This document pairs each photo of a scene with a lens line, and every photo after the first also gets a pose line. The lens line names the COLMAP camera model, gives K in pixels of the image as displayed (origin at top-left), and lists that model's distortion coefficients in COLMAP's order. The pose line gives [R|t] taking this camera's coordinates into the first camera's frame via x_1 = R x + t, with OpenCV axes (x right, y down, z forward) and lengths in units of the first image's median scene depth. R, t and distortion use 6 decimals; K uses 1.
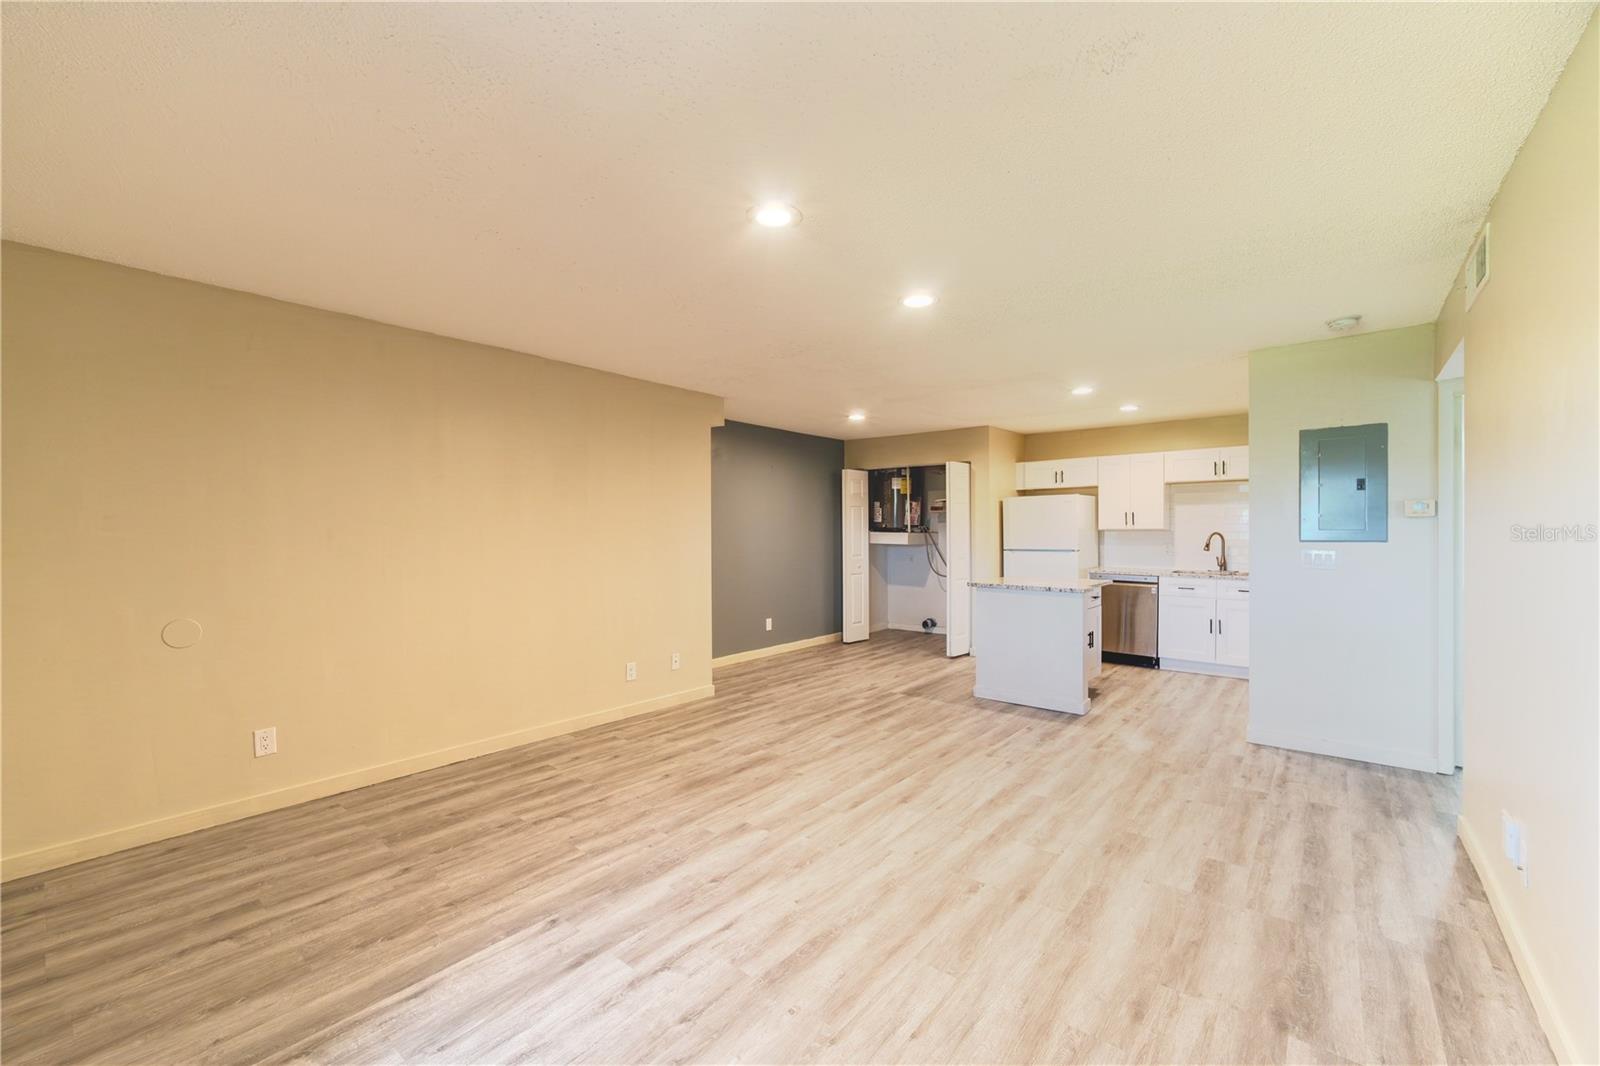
lens RADIAL K [[643.2, 0, 800.0], [0, 643.2, 533.0], [0, 0, 1]] dist [-0.002303, 0.000051]
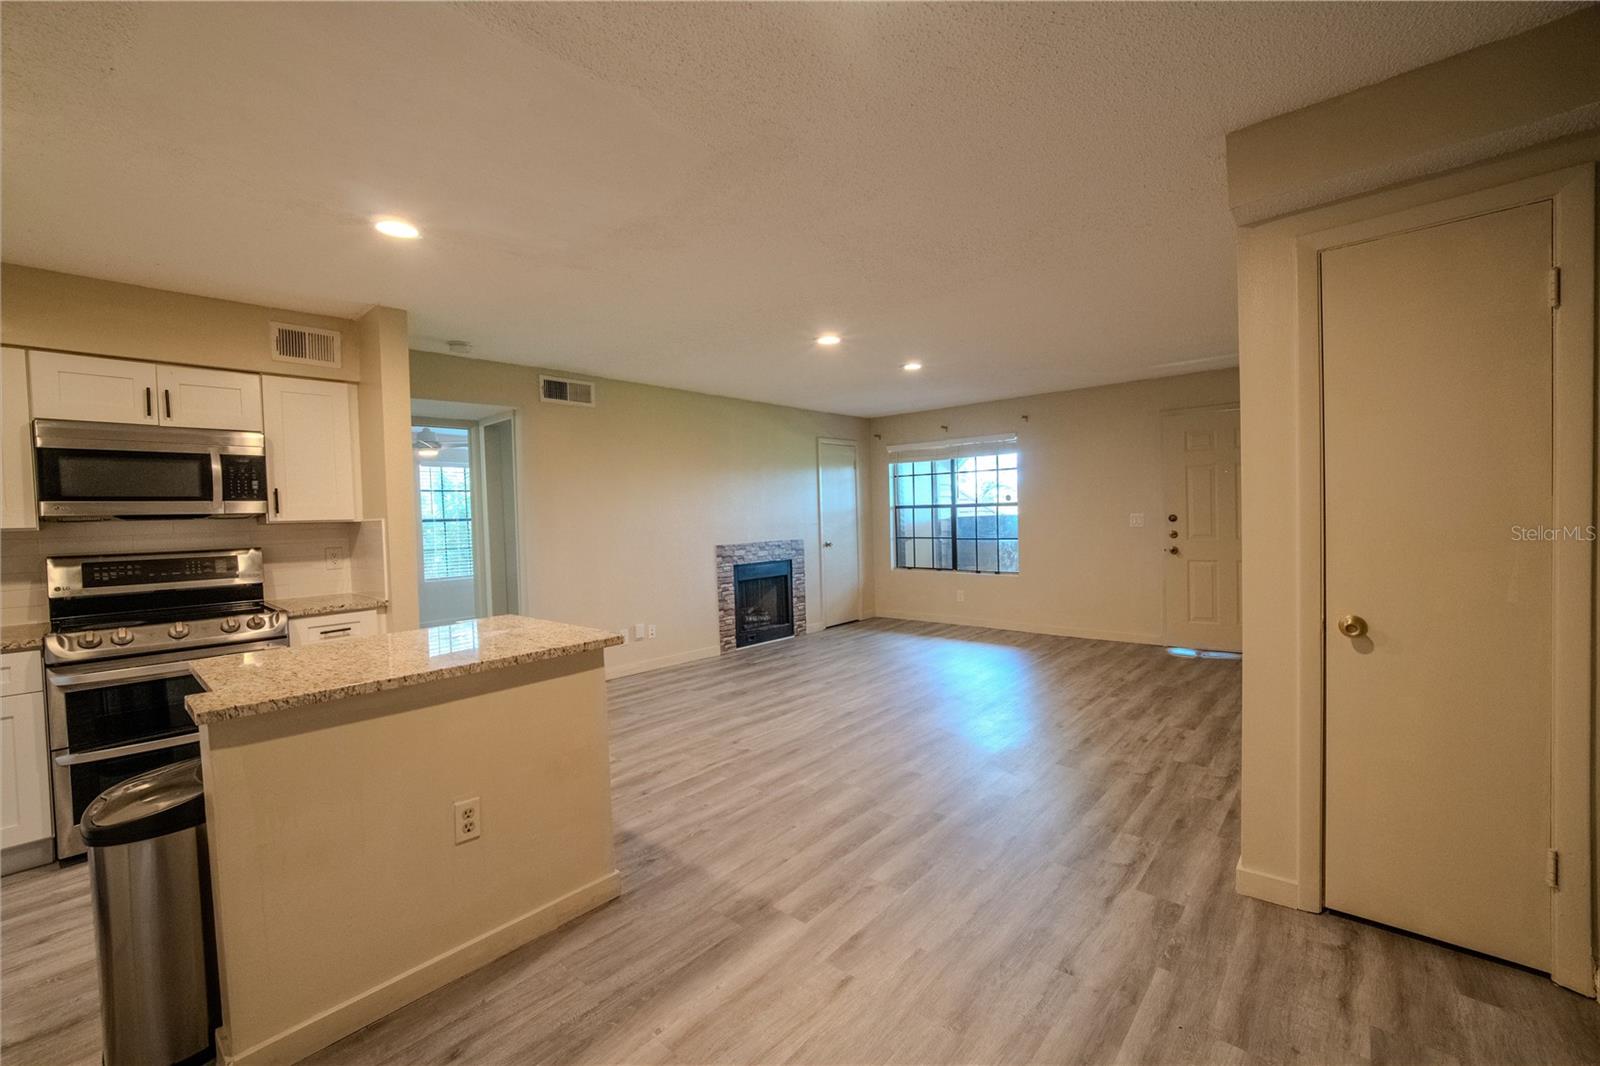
lens RADIAL K [[646.3, 0, 797.8], [0, 646.3, 534.6], [0, 0, 1]] dist [-0.023985, 0.004291]
pose [[-0.998779, 0.030939, 0.038522, 0.182680], [0.032227, 0.998927, 0.033266, 0.000107], [-0.037452, 0.034467, -0.998704, 2.051825]]
